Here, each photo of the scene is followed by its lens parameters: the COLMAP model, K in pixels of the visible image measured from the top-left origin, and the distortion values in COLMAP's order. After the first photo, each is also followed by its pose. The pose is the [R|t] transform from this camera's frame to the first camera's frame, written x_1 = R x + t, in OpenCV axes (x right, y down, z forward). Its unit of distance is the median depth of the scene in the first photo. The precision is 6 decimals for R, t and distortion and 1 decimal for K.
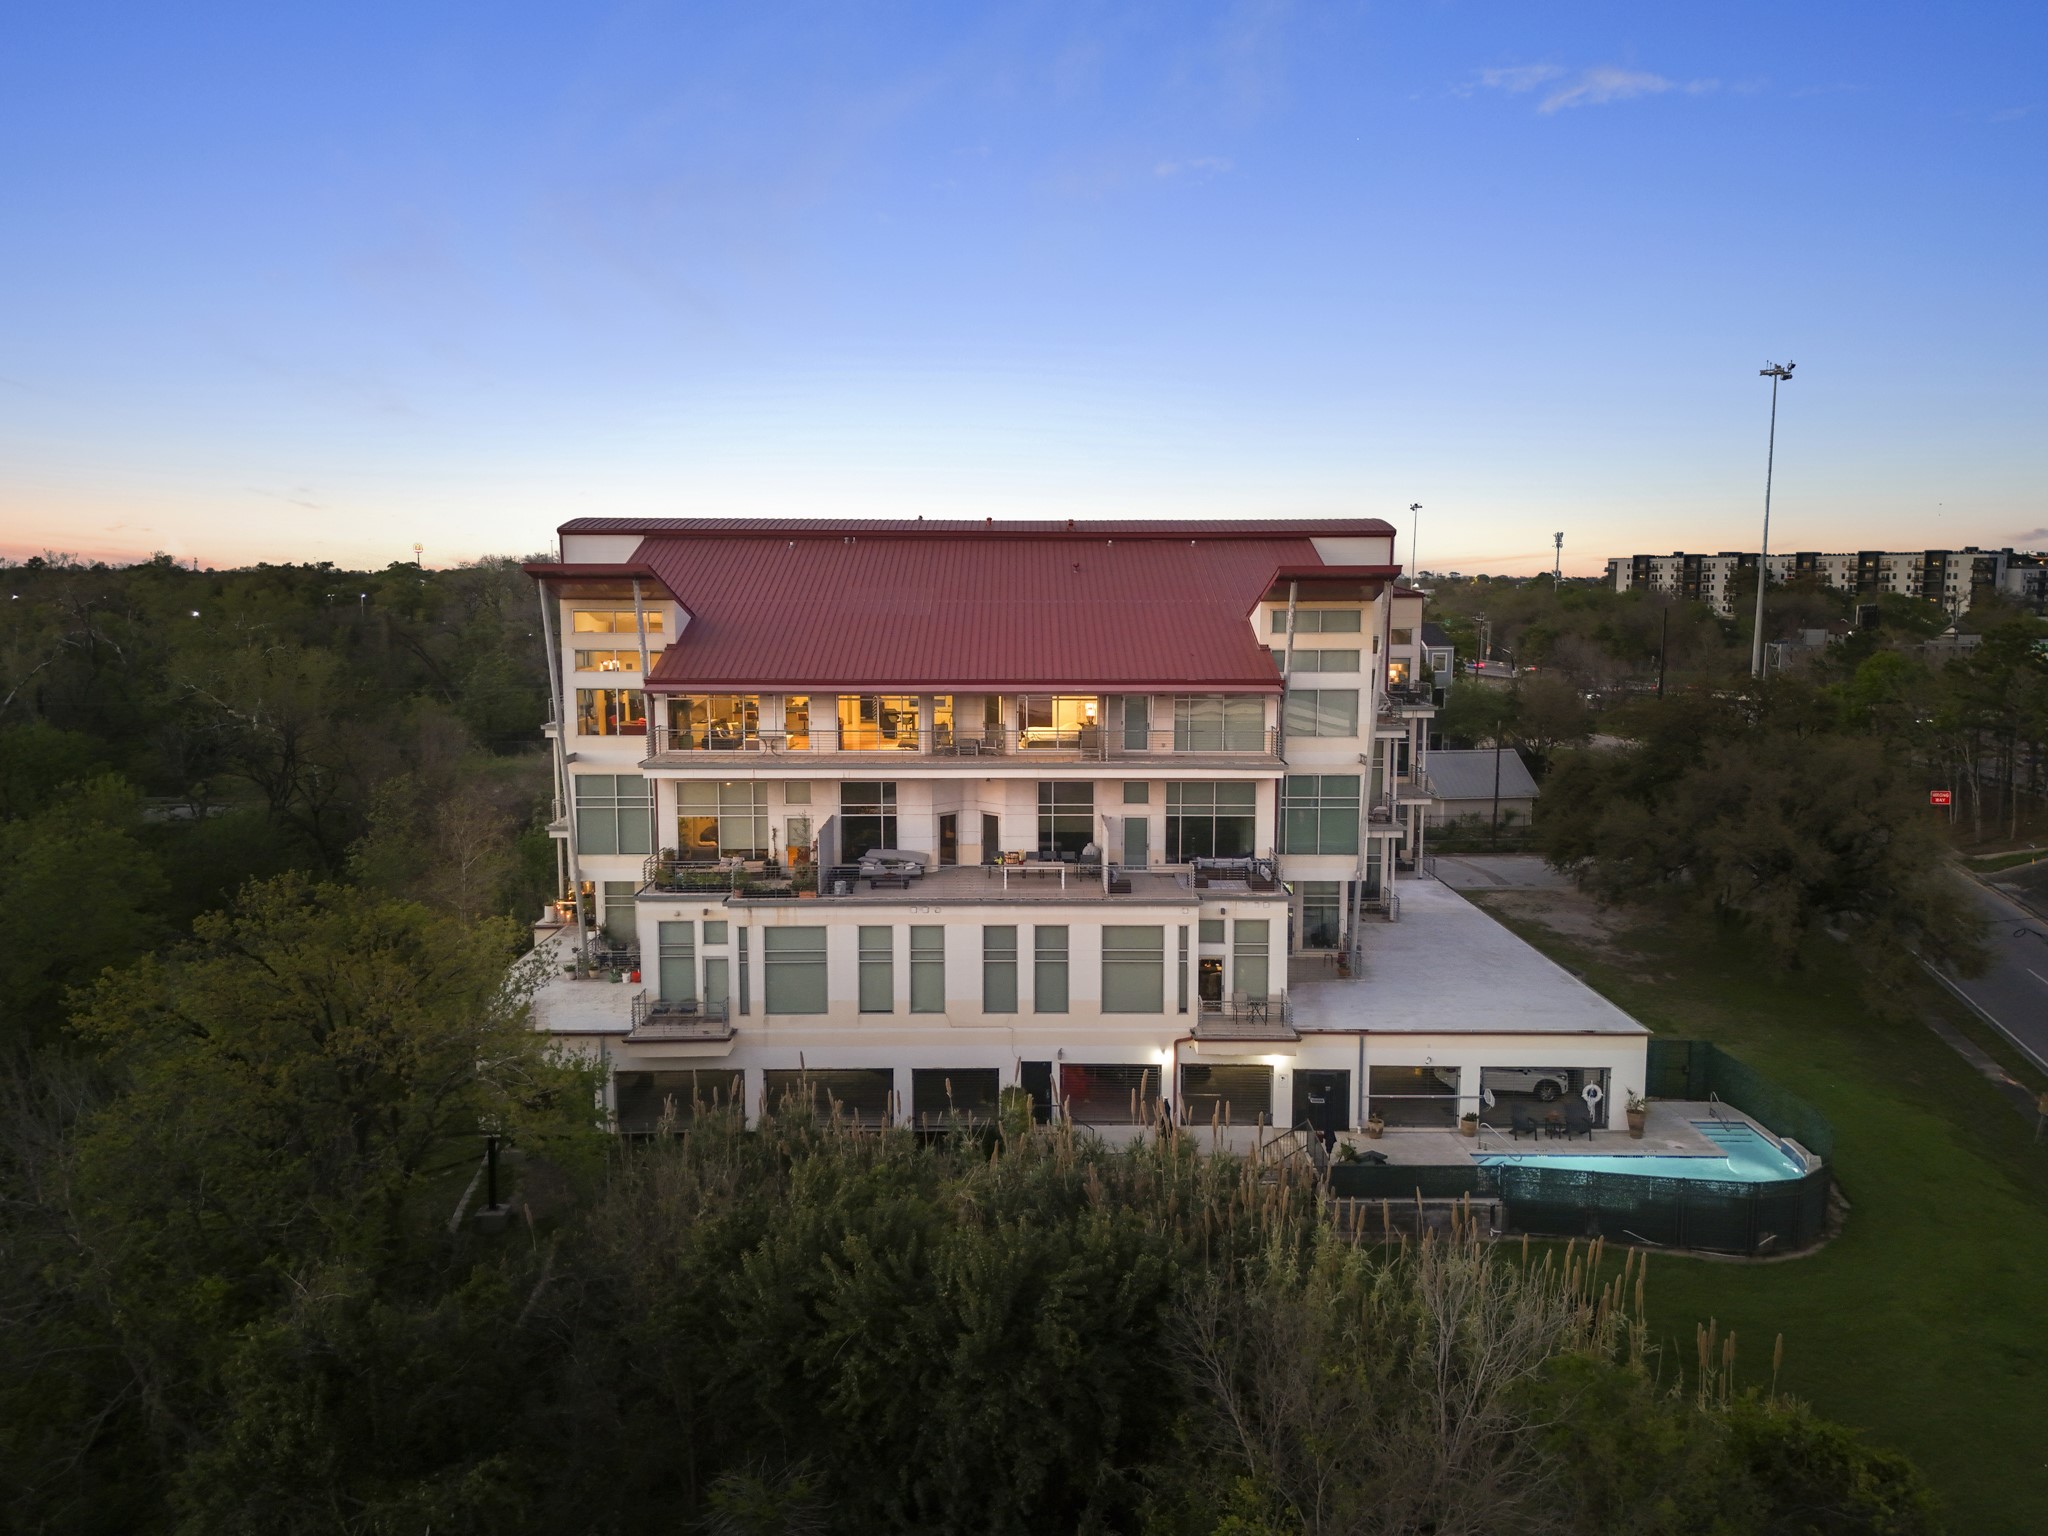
lens RADIAL K [[1538.4, 0, 1027.9], [0, 1538.4, 771.8], [0, 0, 1]] dist [0.028564, -0.031468]
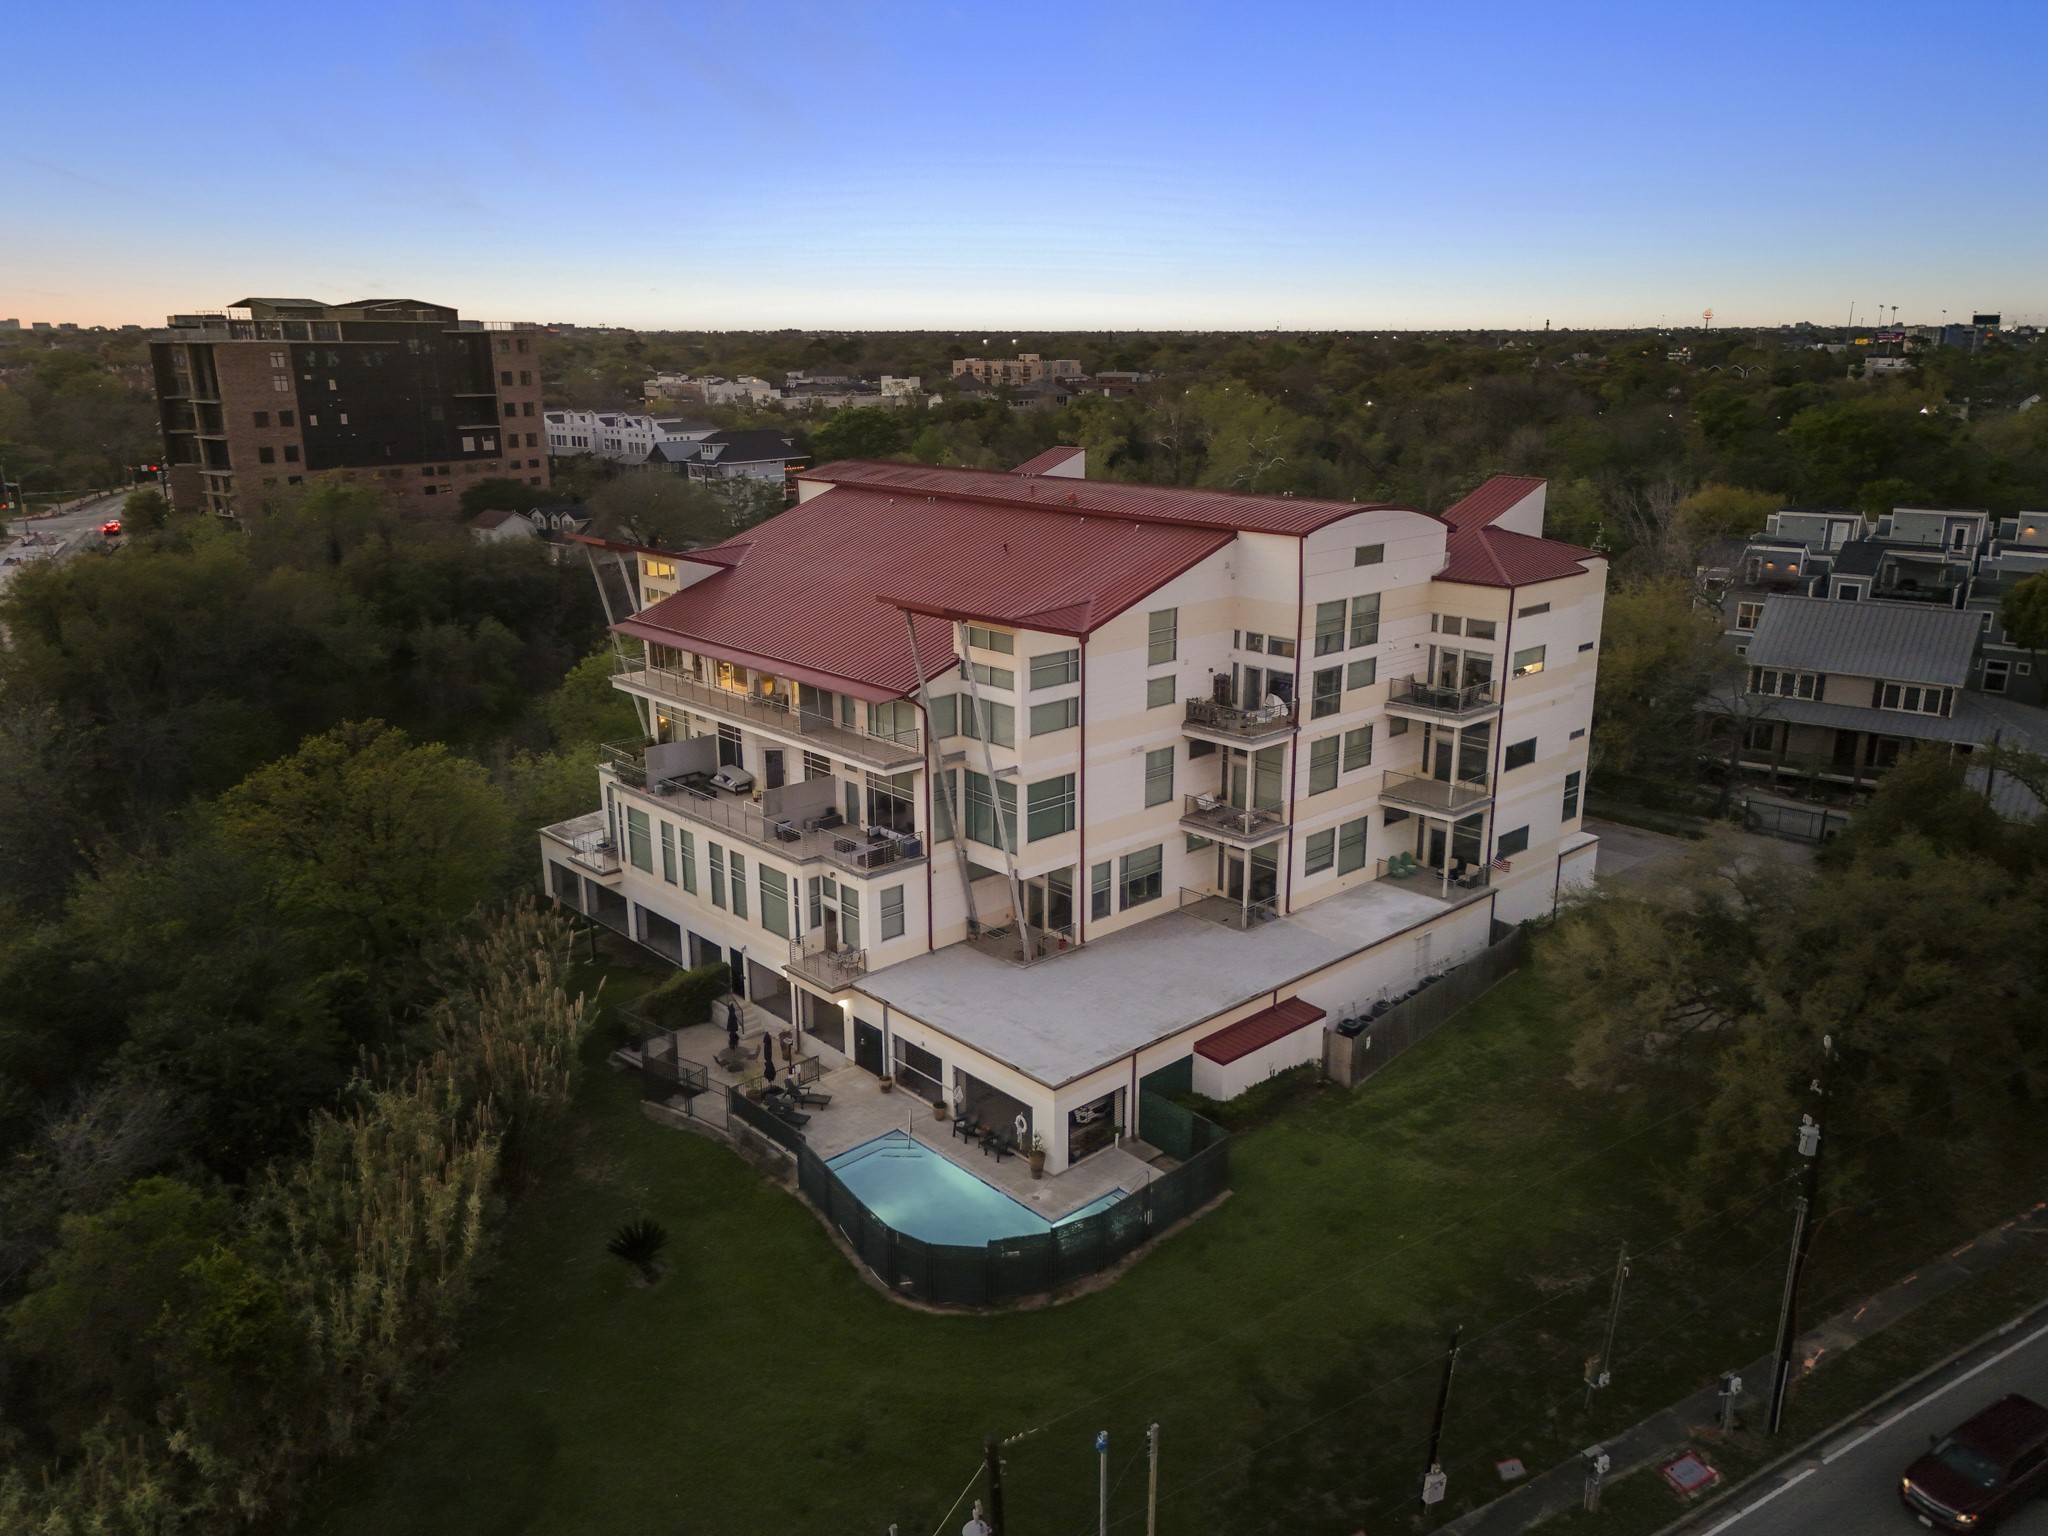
lens RADIAL K [[1538.4, 0, 1023.6], [0, 1538.4, 754.4], [0, 0, 1]] dist [0.028564, -0.031468]
pose [[0.672417, 0.188076, -0.715879, 1.042396], [-0.086086, 0.980487, 0.176734, -0.221404], [0.735149, -0.057212, 0.675487, 0.288636]]
